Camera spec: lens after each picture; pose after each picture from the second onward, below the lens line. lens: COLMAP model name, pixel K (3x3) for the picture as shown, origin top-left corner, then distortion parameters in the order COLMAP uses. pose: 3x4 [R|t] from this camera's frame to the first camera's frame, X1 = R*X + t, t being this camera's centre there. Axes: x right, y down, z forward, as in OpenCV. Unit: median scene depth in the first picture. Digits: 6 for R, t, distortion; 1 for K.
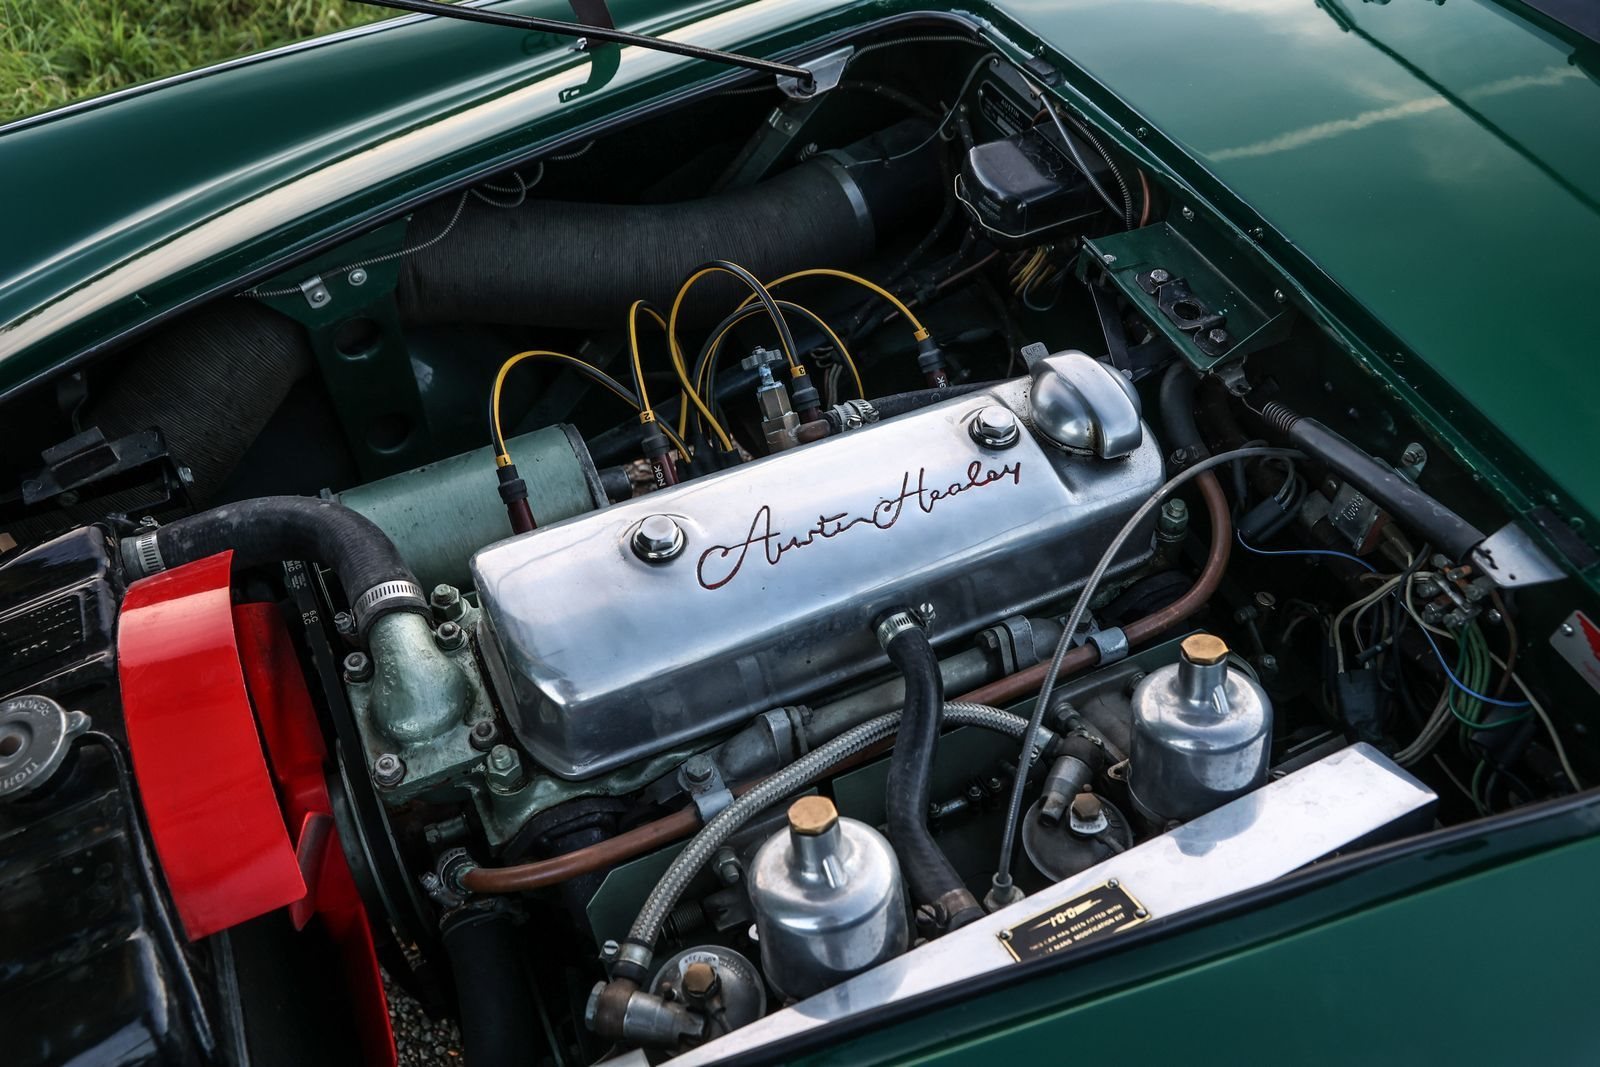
lens RADIAL K [[1242.0, 0, 798.0], [0, 1242.0, 529.9], [0, 0, 1]] dist [-0.032876, 0.000847]
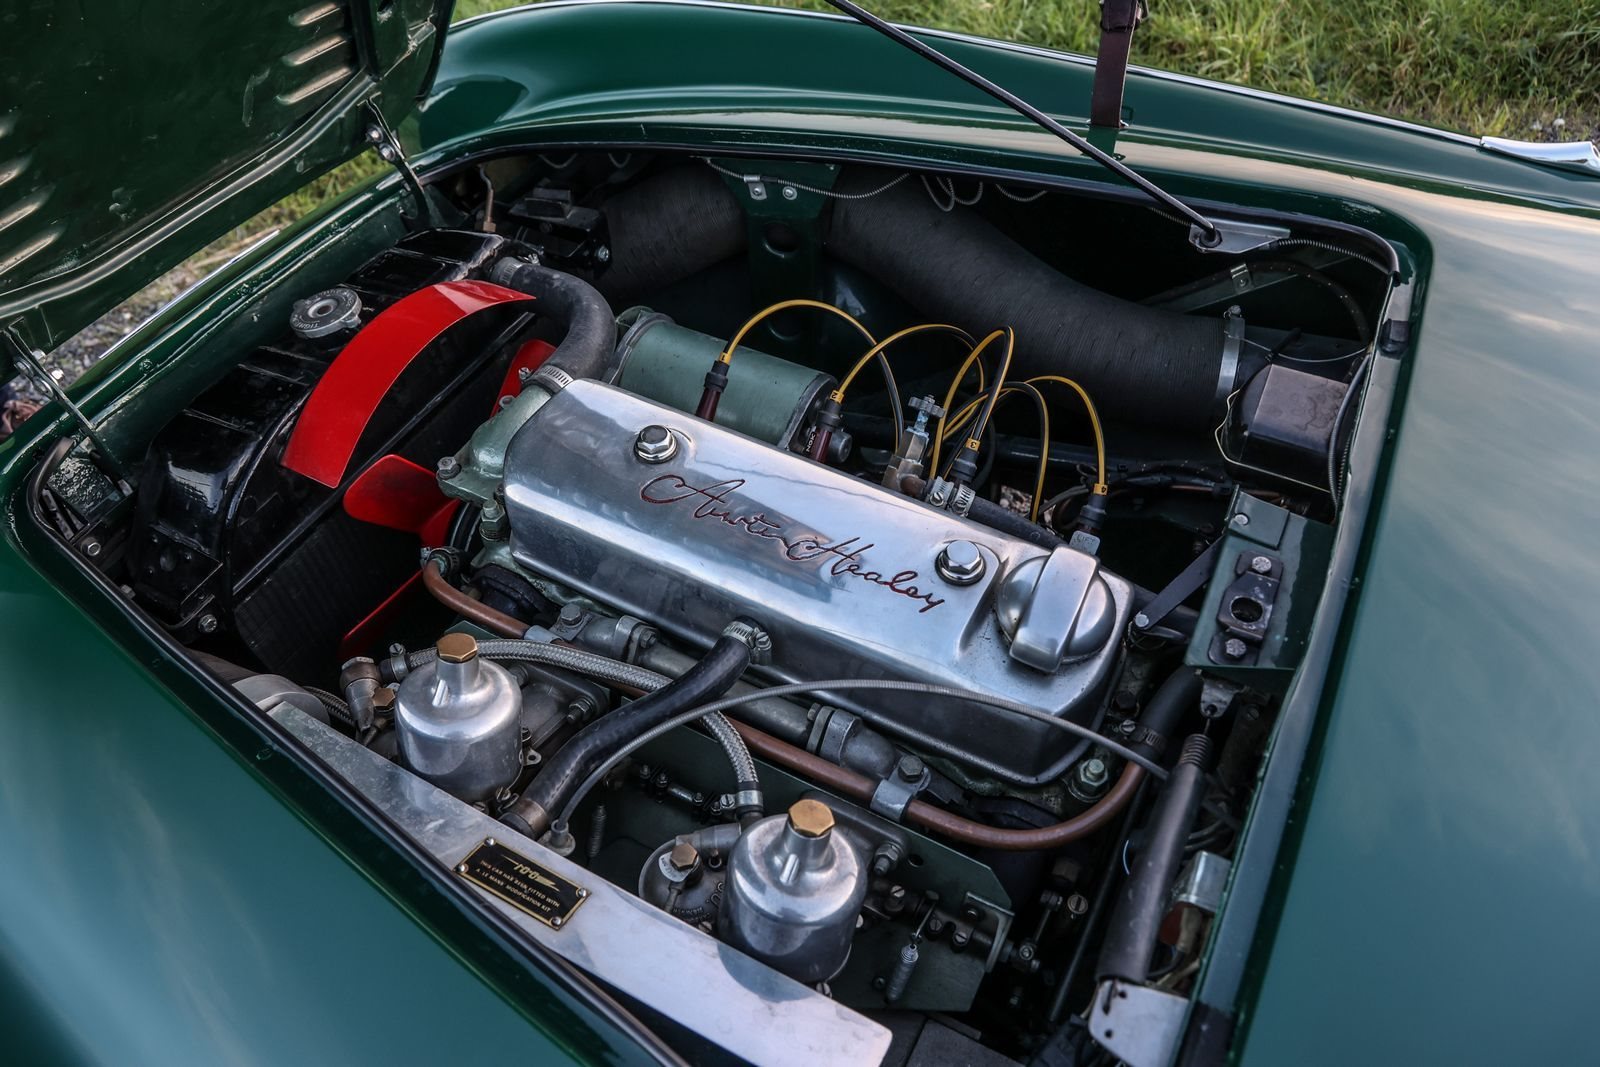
lens RADIAL K [[1087.5, 0, 790.3], [0, 1087.5, 527.4], [0, 0, 1]] dist [-0.086957, 0.030477]
pose [[0.608020, 0.594323, -0.526395, 0.498871], [-0.590135, 0.781855, 0.201104, -0.191807], [0.531086, 0.188369, 0.826114, 0.197954]]
